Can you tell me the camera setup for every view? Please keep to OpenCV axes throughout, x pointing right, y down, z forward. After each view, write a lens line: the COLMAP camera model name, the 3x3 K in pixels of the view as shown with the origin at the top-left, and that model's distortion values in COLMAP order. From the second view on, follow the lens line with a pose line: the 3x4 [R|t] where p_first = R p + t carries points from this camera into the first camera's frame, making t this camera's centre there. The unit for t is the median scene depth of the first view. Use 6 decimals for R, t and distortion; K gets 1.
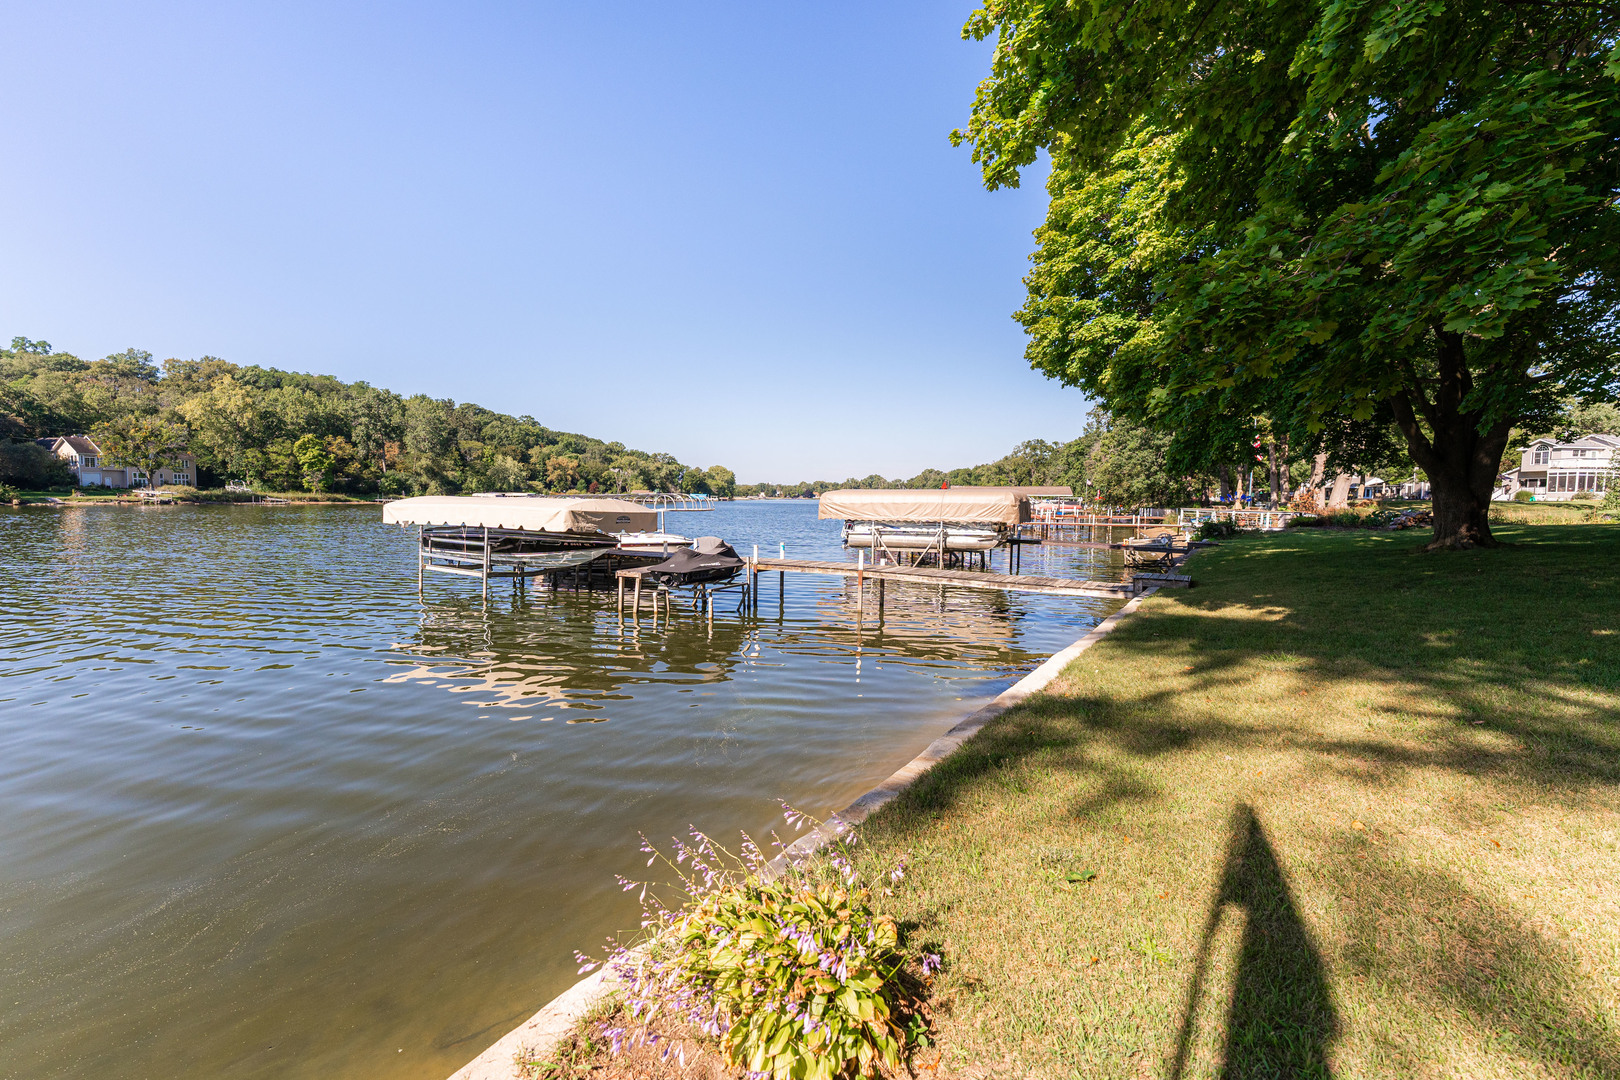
lens RADIAL K [[685.2, 0, 786.5], [0, 685.2, 549.9], [0, 0, 1]] dist [-0.003110, -0.000003]
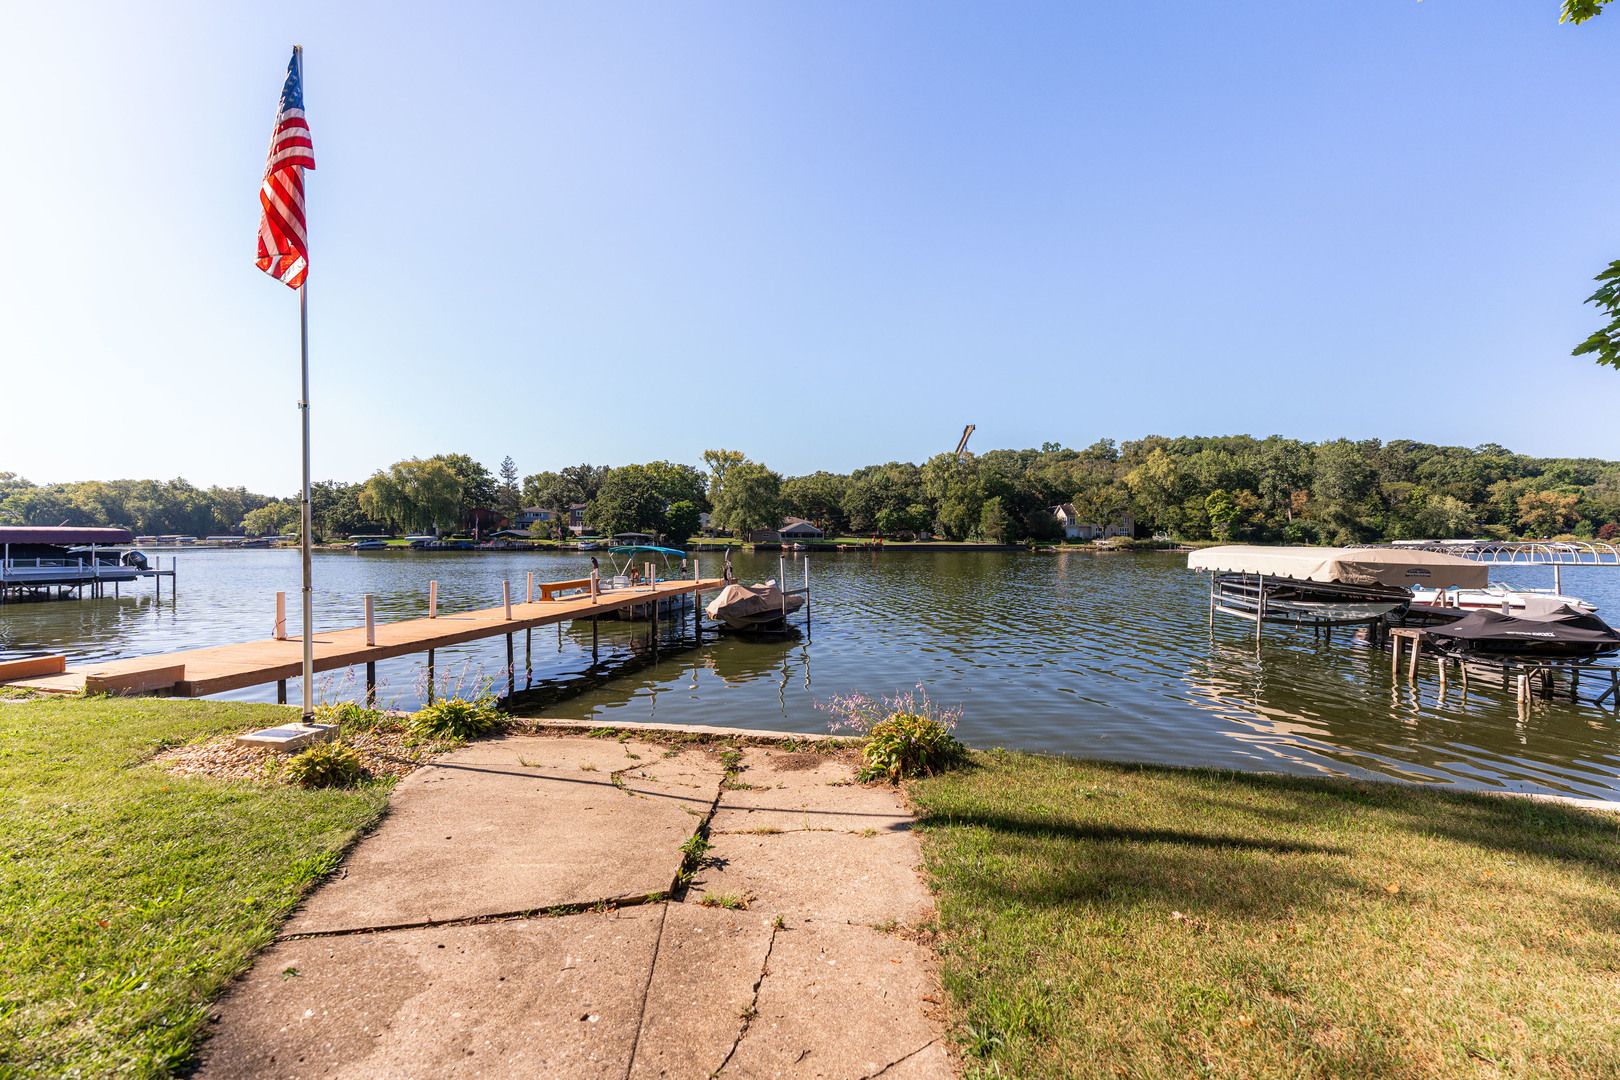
lens RADIAL K [[685.2, 0, 815.6], [0, 685.2, 537.1], [0, 0, 1]] dist [-0.003110, -0.000003]
pose [[0.350186, -0.011180, -0.936613, 0.135696], [-0.070235, 0.996800, -0.038159, -0.000683], [0.934043, 0.079146, 0.348280, -0.015416]]
